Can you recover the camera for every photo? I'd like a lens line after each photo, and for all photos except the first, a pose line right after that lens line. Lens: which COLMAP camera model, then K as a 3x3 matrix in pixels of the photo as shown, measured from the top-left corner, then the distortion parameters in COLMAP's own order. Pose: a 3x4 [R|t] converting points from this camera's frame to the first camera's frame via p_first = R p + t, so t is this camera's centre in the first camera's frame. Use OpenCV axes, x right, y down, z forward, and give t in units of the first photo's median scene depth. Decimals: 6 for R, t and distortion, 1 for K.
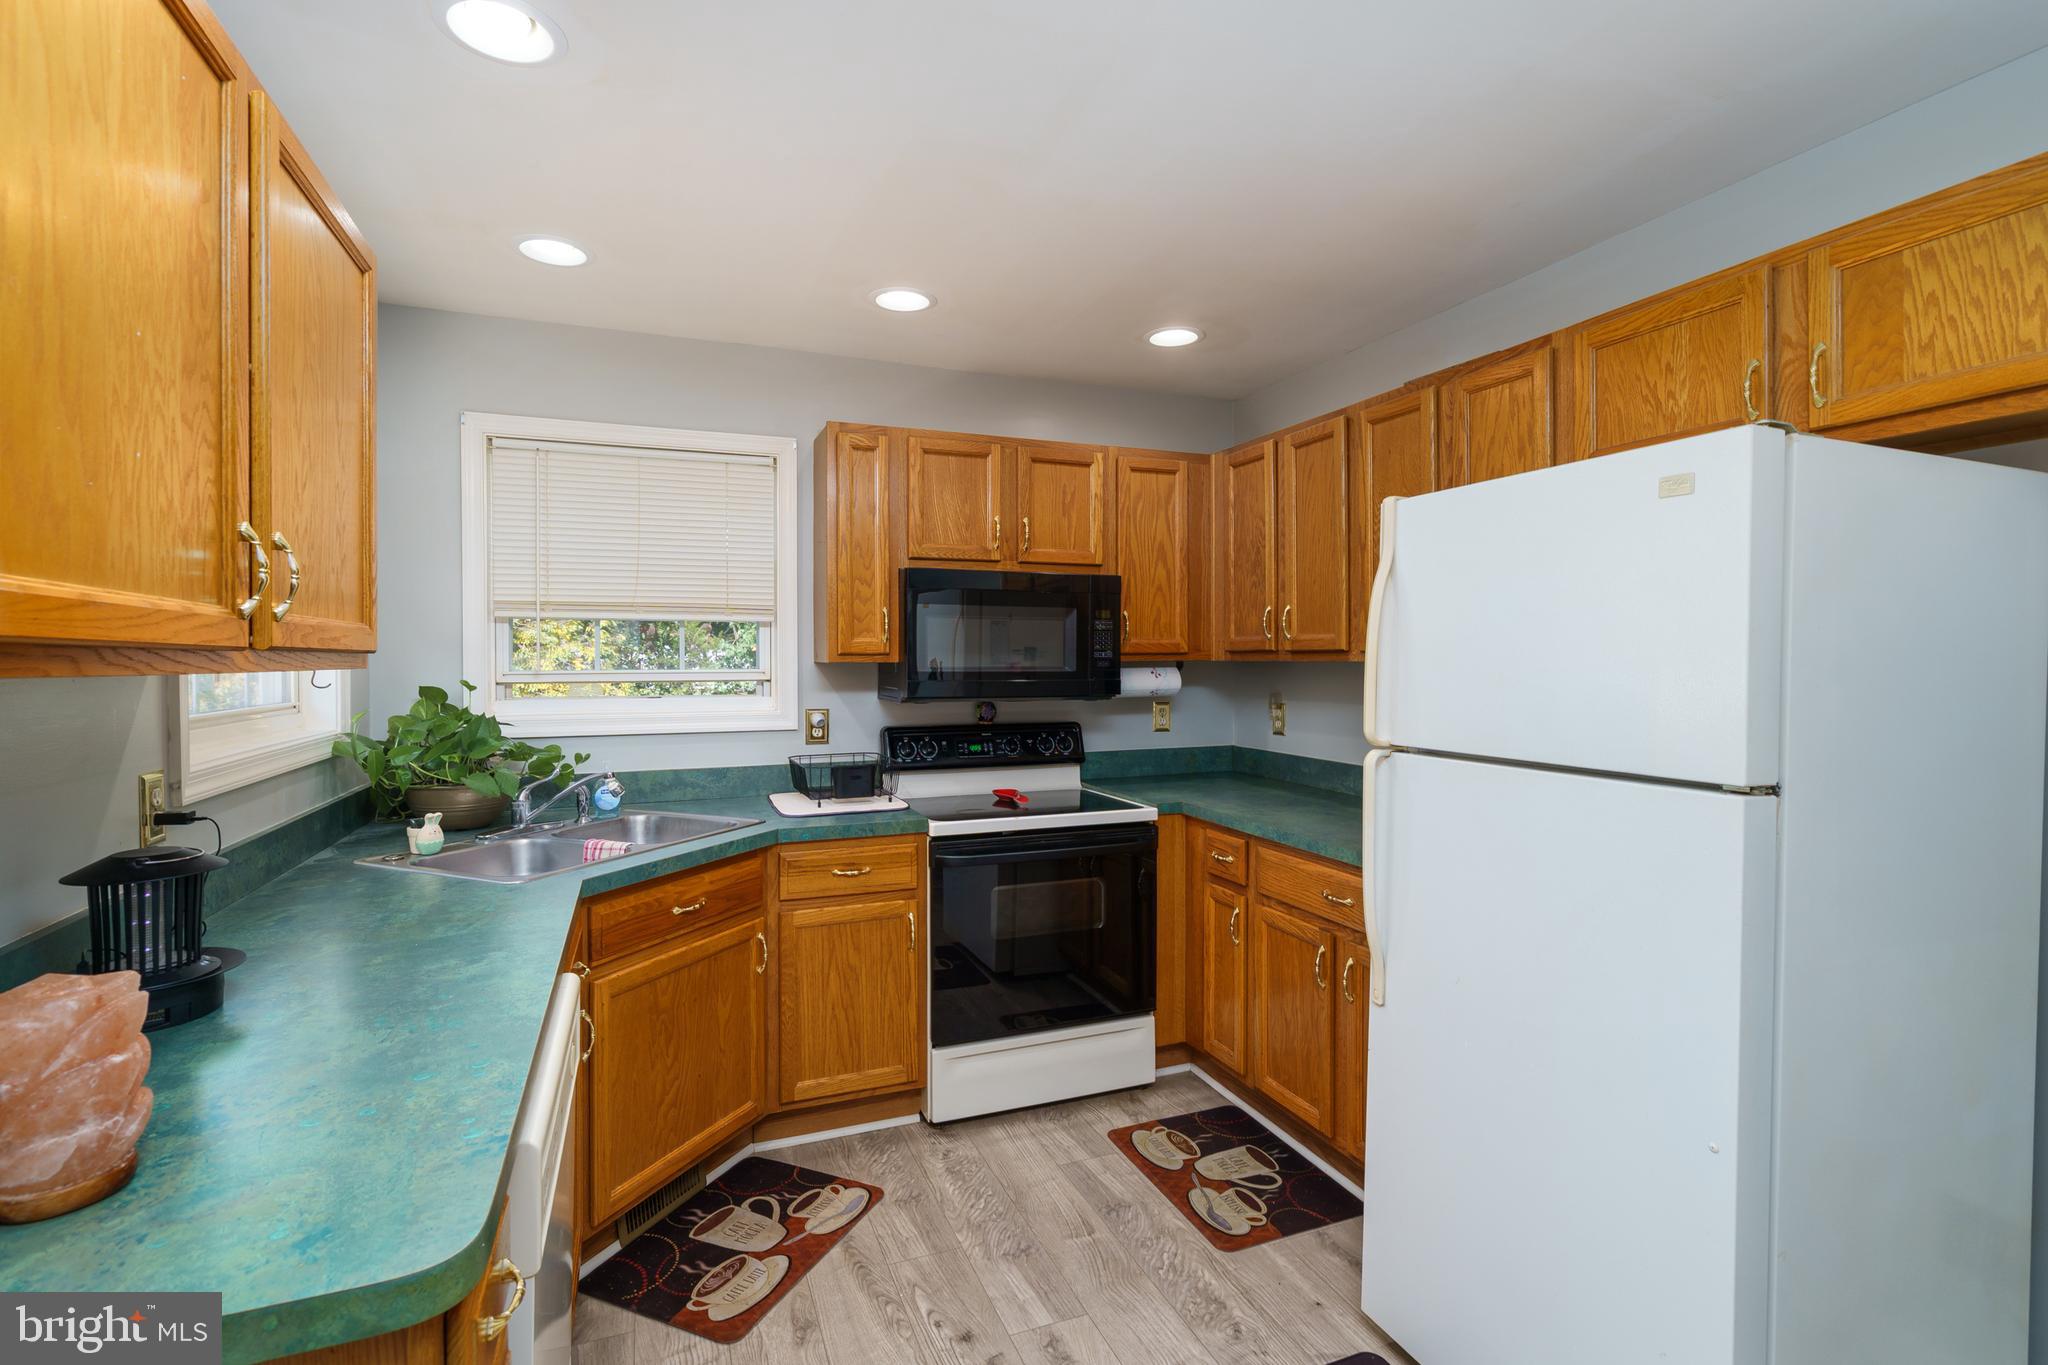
lens RADIAL K [[949.0, 0, 1034.6], [0, 949.0, 664.4], [0, 0, 1]] dist [-0.001736, -0.000066]
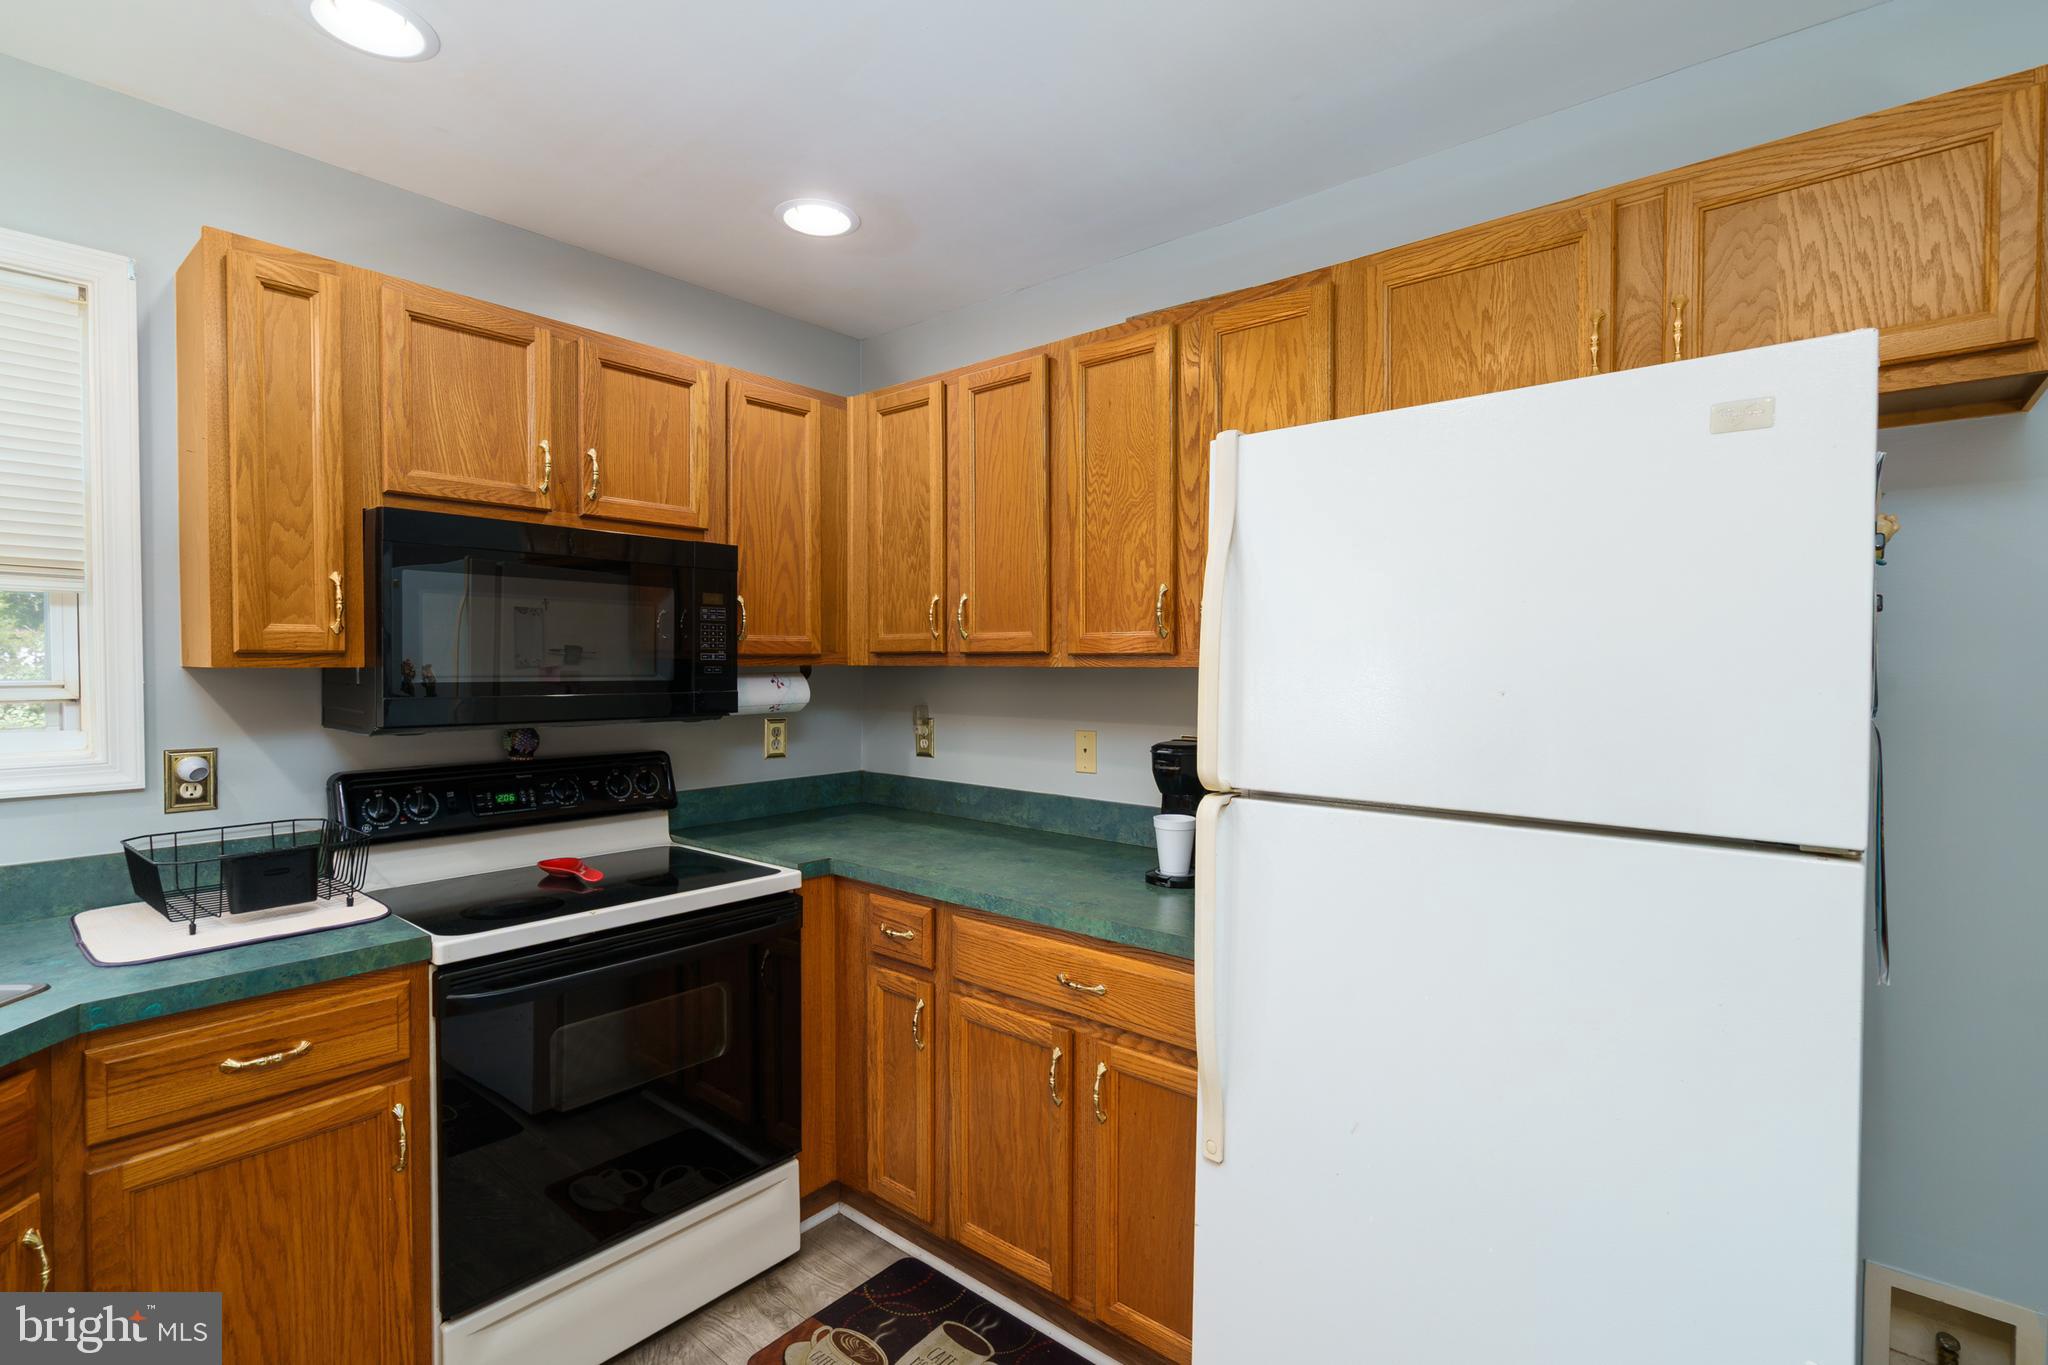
lens RADIAL K [[937.7, 0, 1015.5], [0, 937.7, 682.1], [0, 0, 1]] dist [-0.004206, 0.000968]
pose [[0.887993, -0.006523, 0.459811, -0.053065], [-0.000324, 0.999890, 0.014810, -0.001790], [-0.459857, -0.013300, 0.887894, 0.306404]]
